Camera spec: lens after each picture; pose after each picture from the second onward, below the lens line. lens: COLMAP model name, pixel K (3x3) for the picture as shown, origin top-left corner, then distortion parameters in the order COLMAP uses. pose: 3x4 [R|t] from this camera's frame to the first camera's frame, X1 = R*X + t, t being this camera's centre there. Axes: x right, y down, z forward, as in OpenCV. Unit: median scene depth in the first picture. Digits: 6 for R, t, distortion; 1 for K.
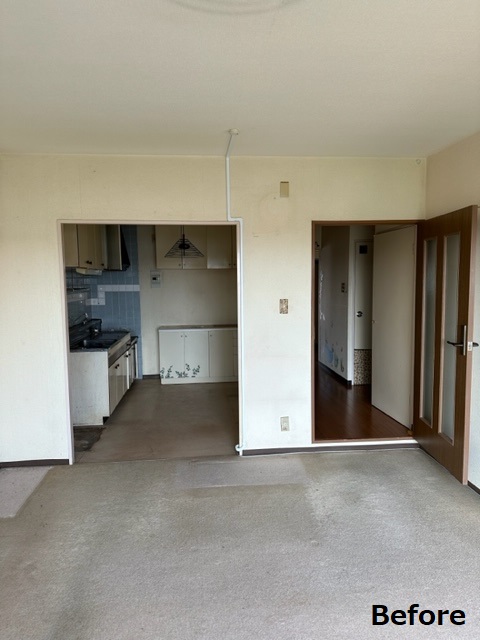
lens RADIAL K [[446.3, 0, 240.0], [0, 446.3, 320.0], [0, 0, 1]] dist [0.127339, -0.189393]
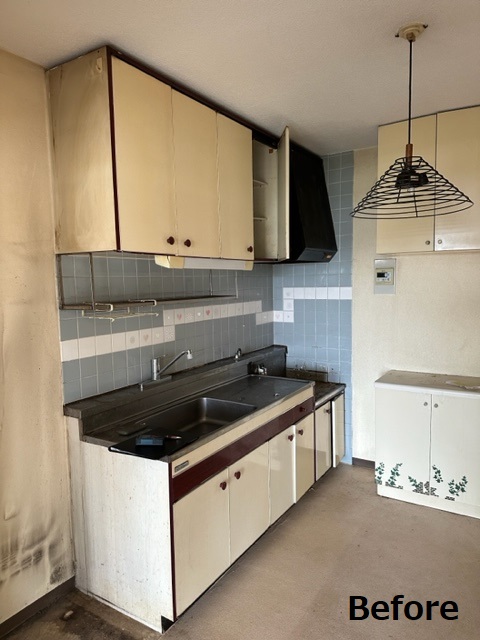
lens RADIAL K [[444.9, 0, 236.9], [0, 444.9, 322.4], [0, 0, 1]] dist [0.065691, -0.101772]
pose [[0.792400, 0.053884, -0.607617, -0.014249], [-0.046957, 0.998523, 0.027312, -0.058275], [0.608191, 0.006890, 0.793760, 0.643753]]
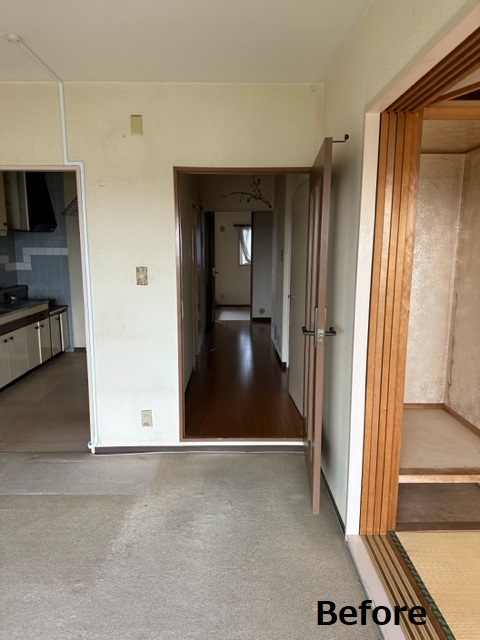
lens RADIAL K [[444.9, 0, 236.9], [0, 444.9, 322.4], [0, 0, 1]] dist [0.065691, -0.101772]
pose [[0.997315, 0.027830, -0.067744, 0.230445], [-0.022513, 0.996698, 0.078021, -0.009959], [0.069692, -0.076286, 0.994647, 0.147723]]
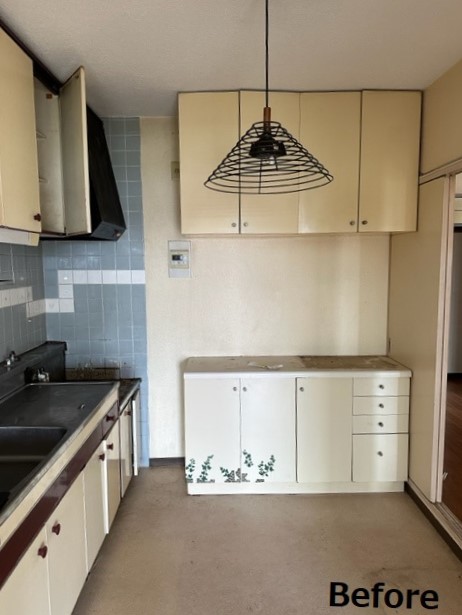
lens RADIAL K [[441.2, 0, 231.0], [0, 441.2, 307.5], [0, 0, 1]] dist [0.135757, -0.289540]
pose [[0.997208, 0.013726, -0.073407, -0.125963], [-0.013021, 0.999864, 0.010075, -0.058106], [0.073535, -0.009091, 0.997251, 0.689766]]
